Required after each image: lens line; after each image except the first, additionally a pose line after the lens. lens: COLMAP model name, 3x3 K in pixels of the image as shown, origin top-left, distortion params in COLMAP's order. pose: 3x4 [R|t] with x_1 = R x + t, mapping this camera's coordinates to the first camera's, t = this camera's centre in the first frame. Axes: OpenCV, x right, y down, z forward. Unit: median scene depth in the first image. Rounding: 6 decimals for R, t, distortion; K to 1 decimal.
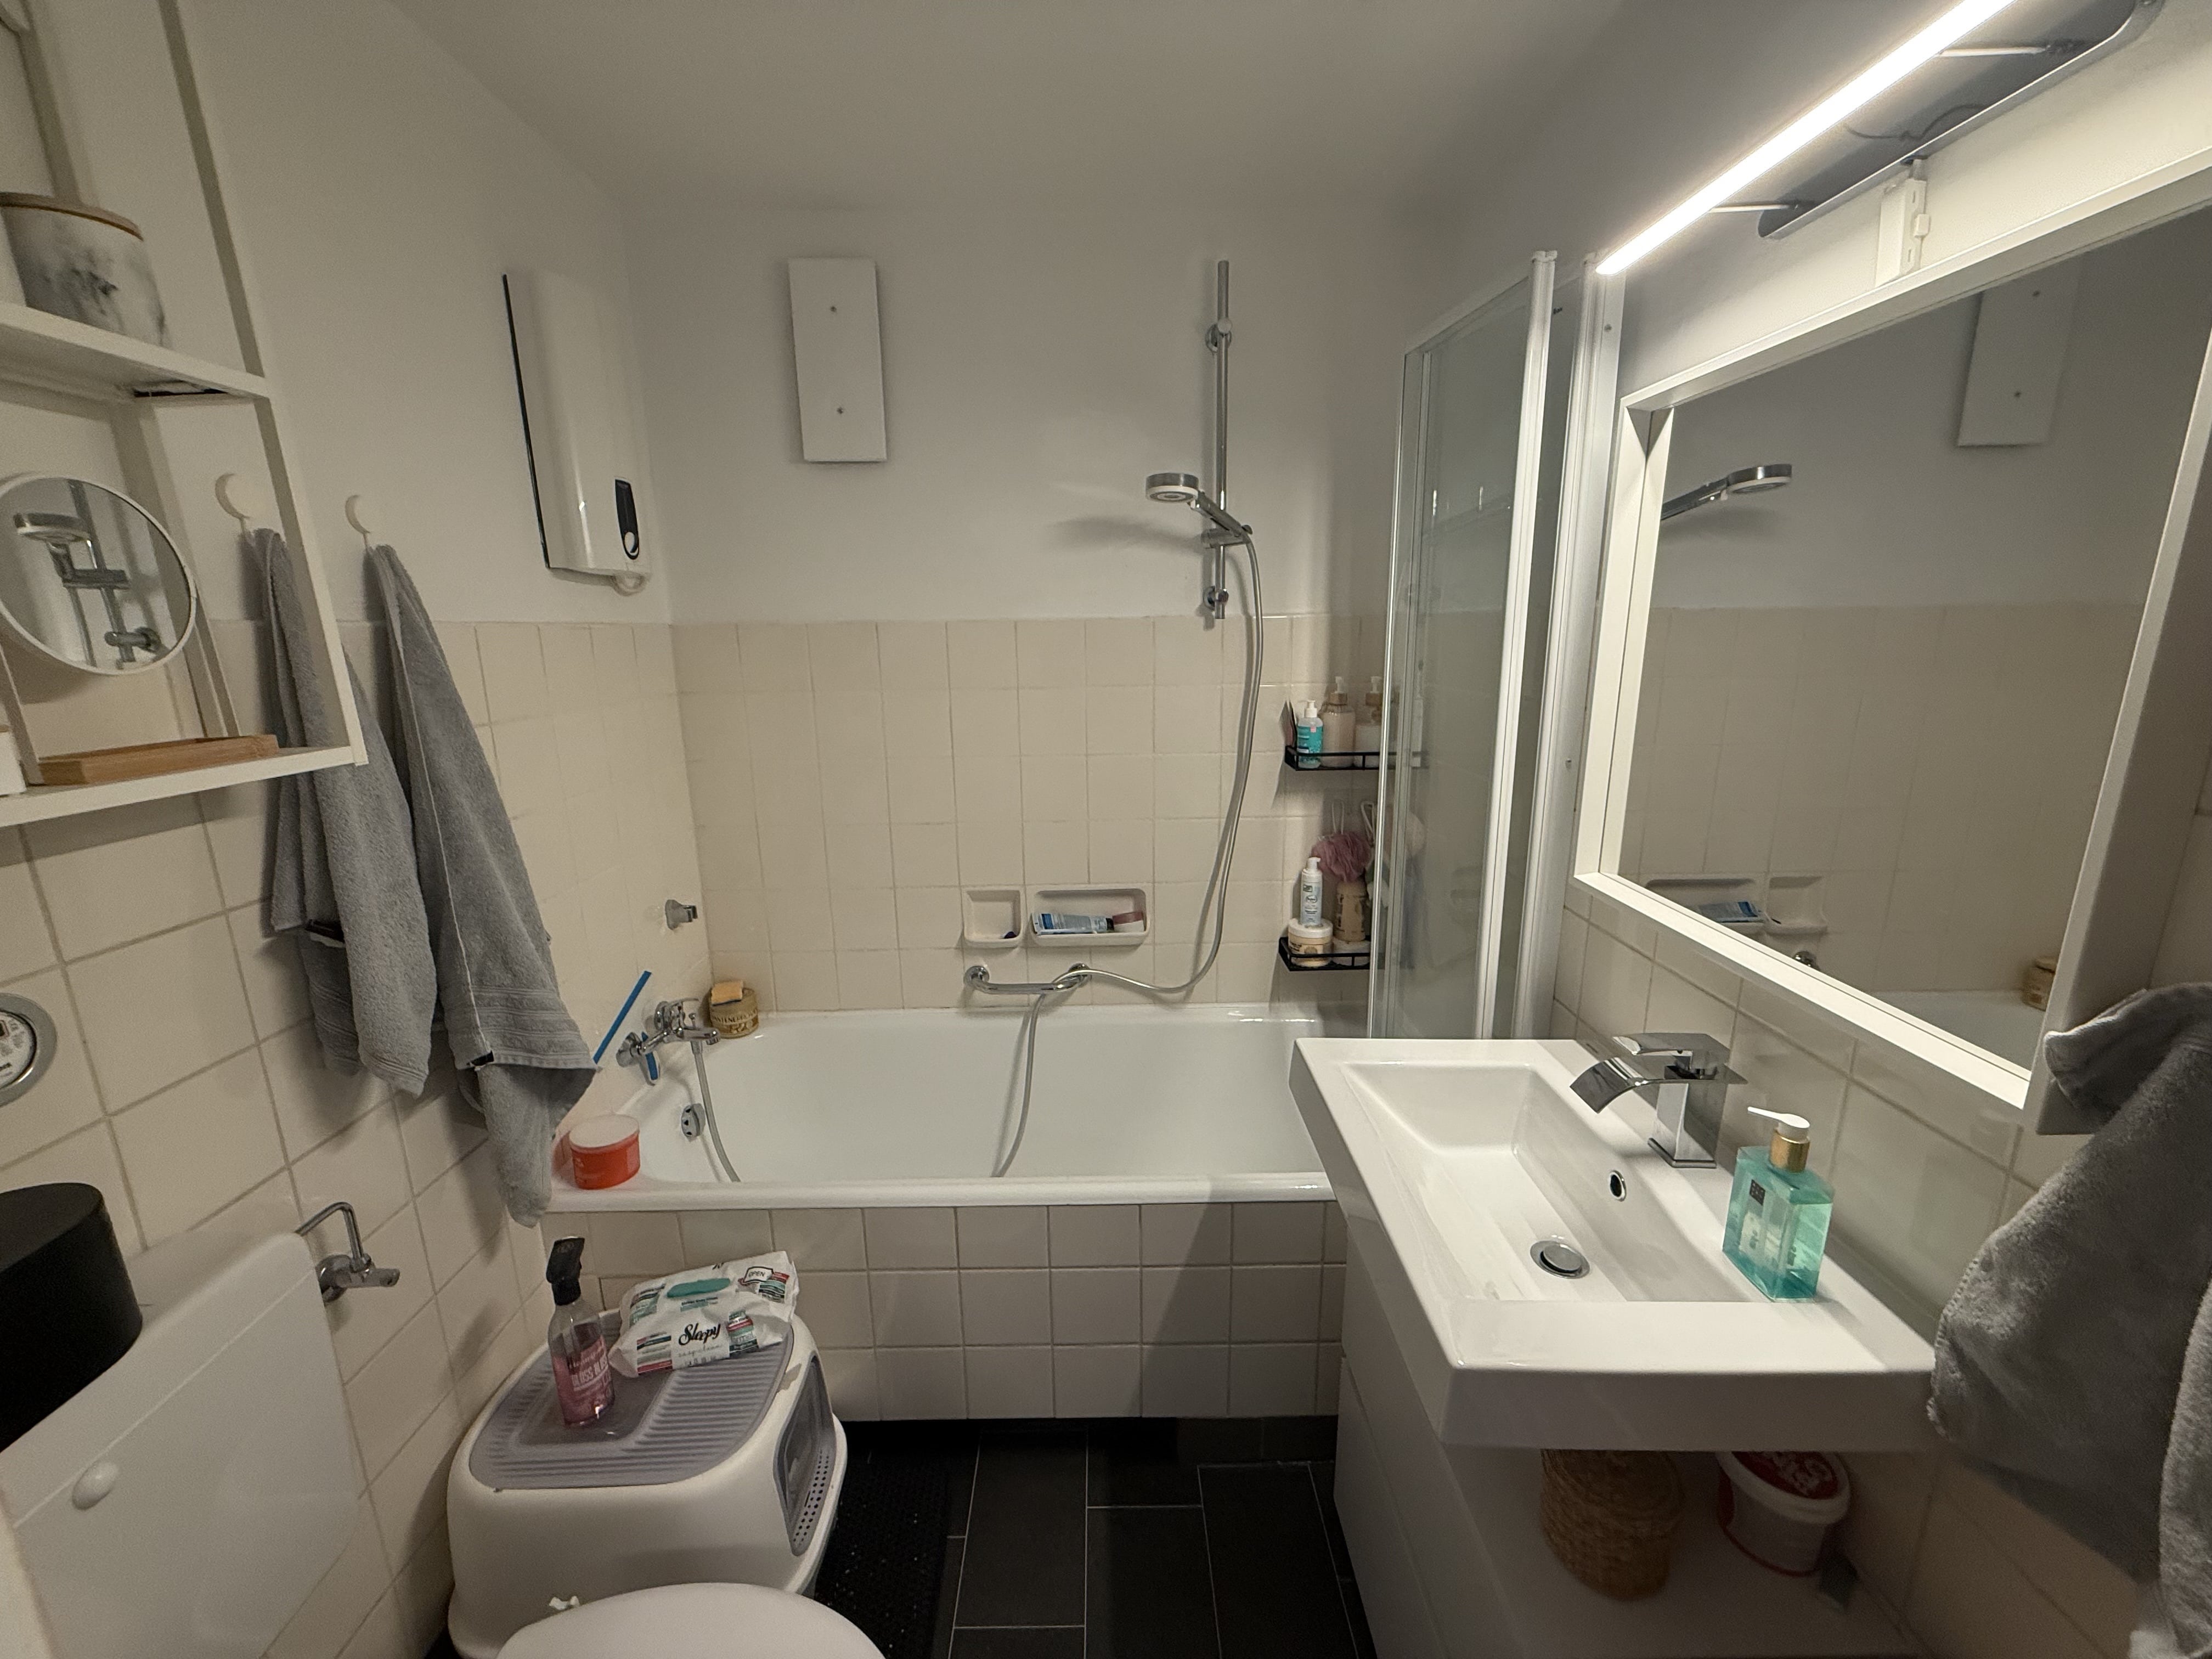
lens RADIAL K [[882.1, 0, 1104.1], [0, 882.1, 830.5], [0, 0, 1]] dist [-0.002364, 0.000643]
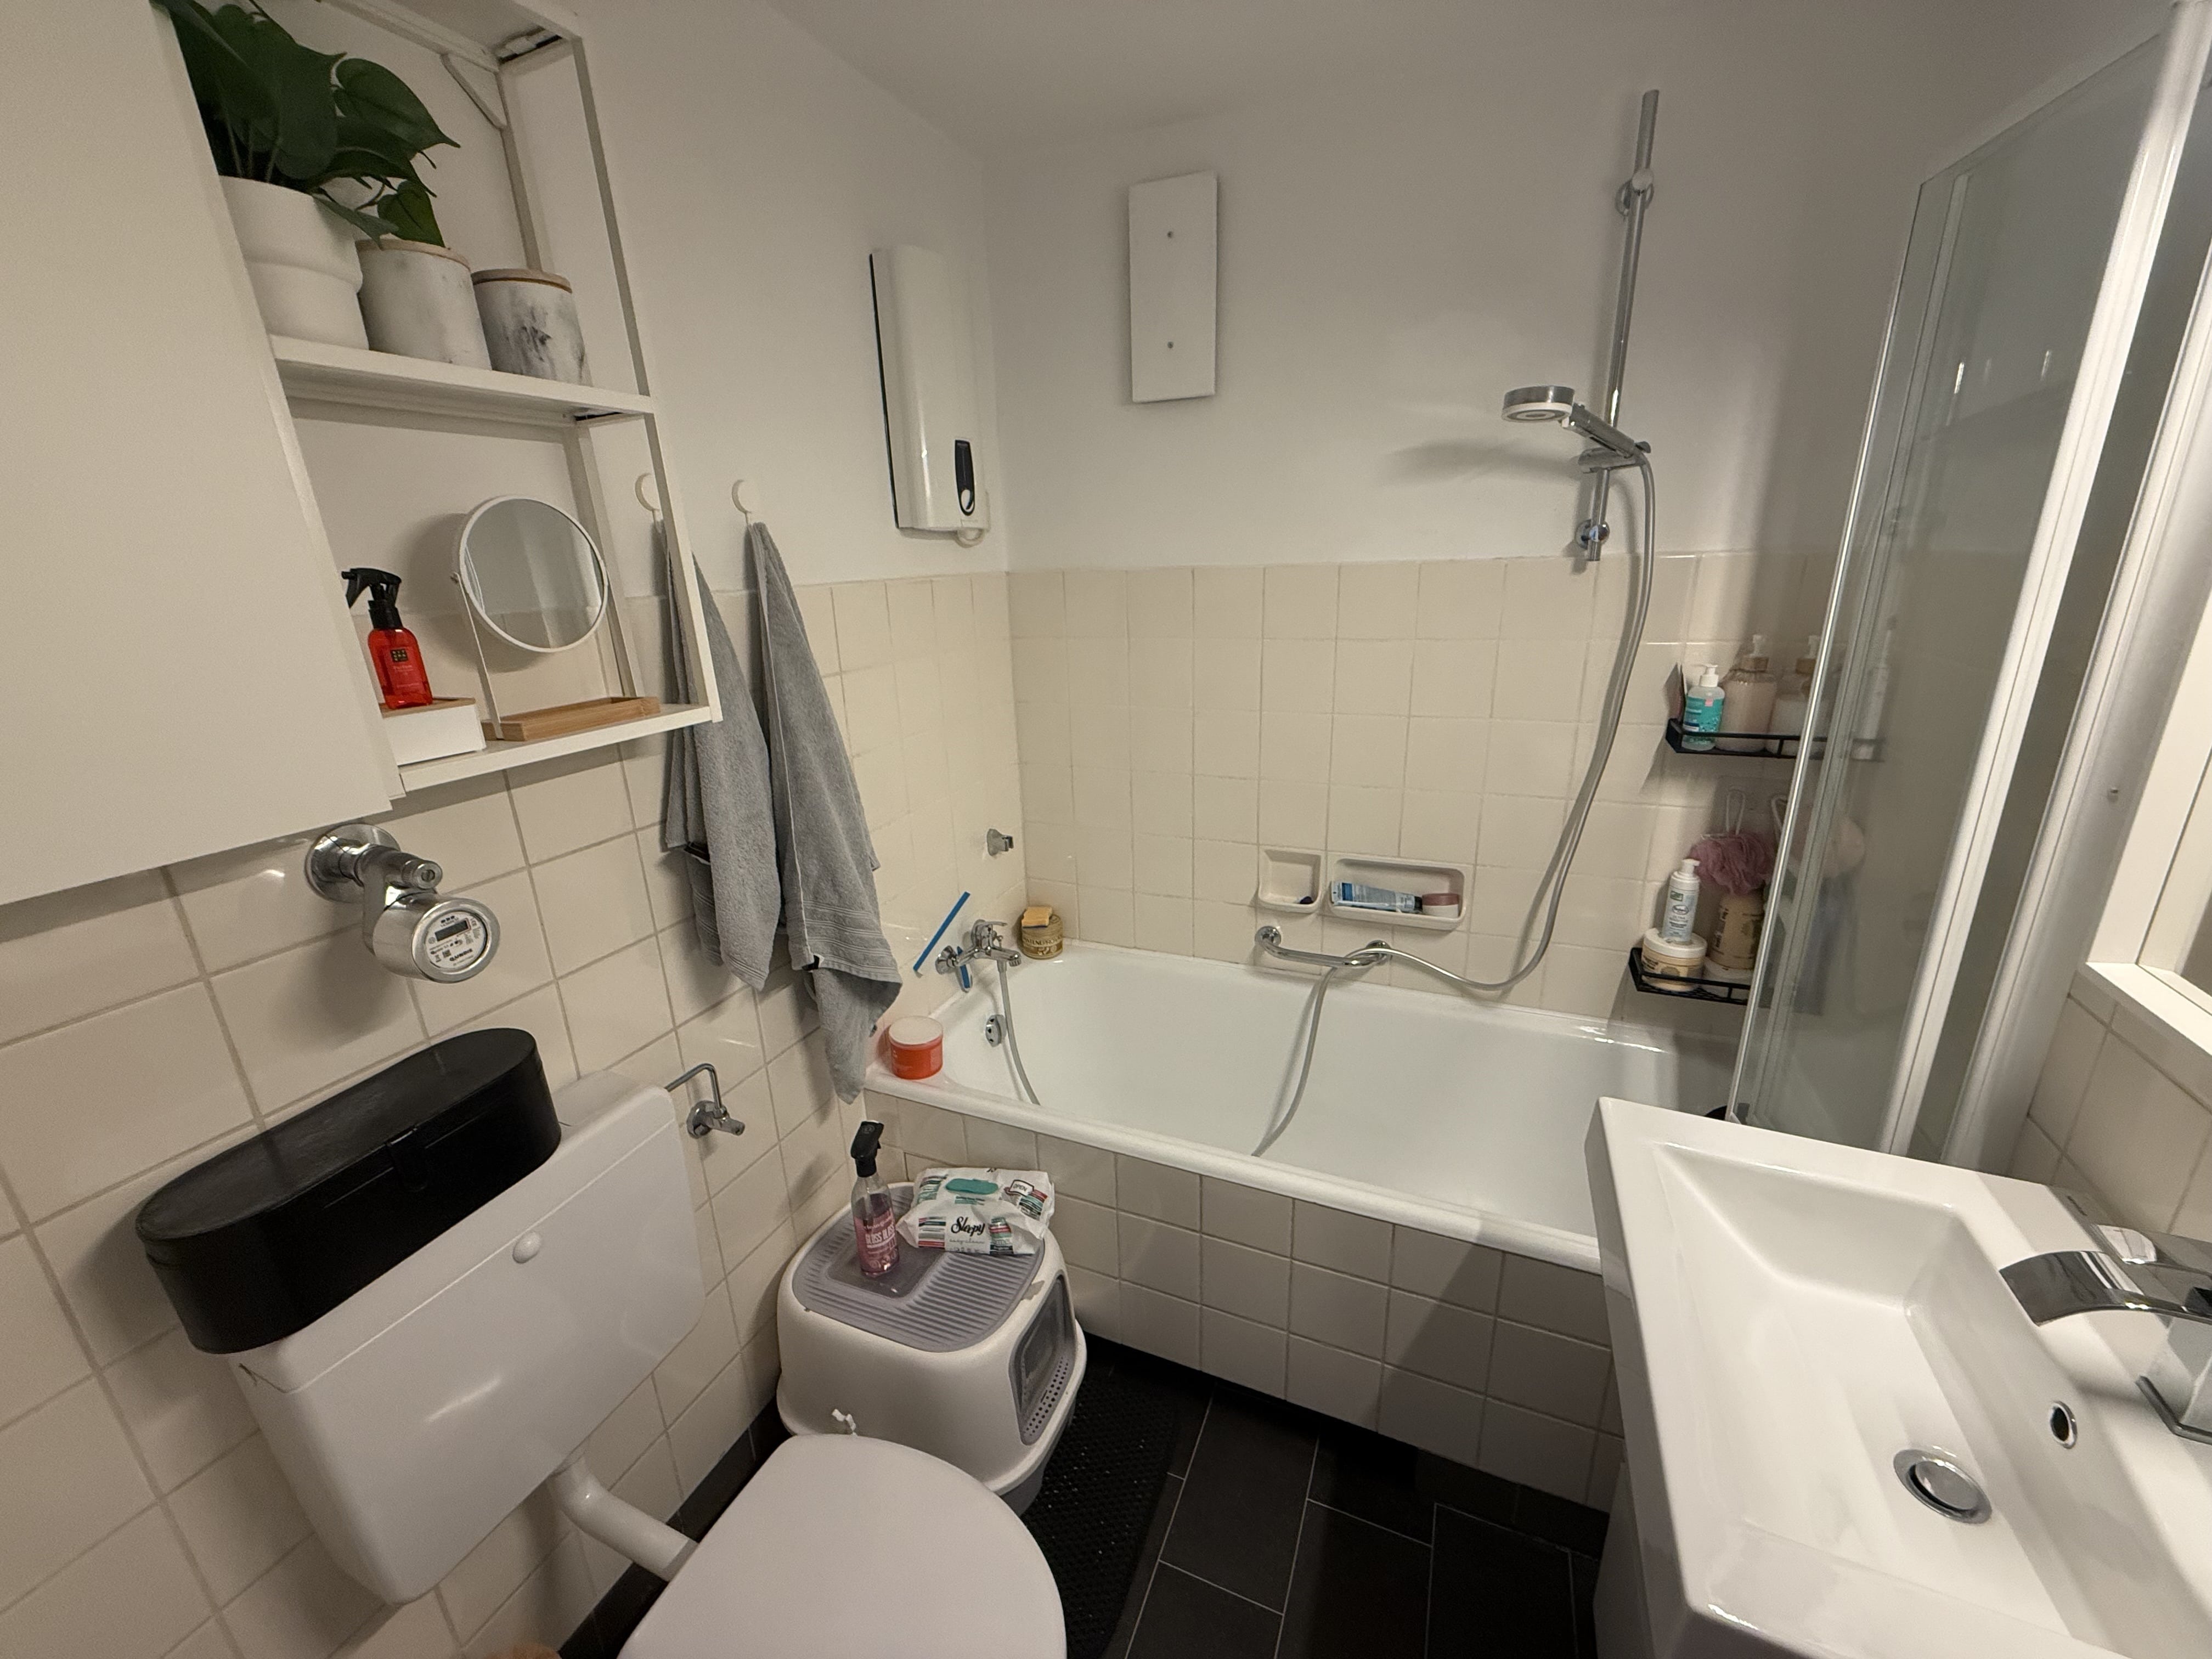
lens RADIAL K [[882.1, 0, 1103.4], [0, 882.1, 828.5], [0, 0, 1]] dist [-0.002364, 0.000643]
pose [[0.914968, 0.107225, -0.389019, 0.077371], [-0.070840, 0.991760, 0.106742, -0.062374], [0.397259, -0.070107, 0.915025, 0.066832]]
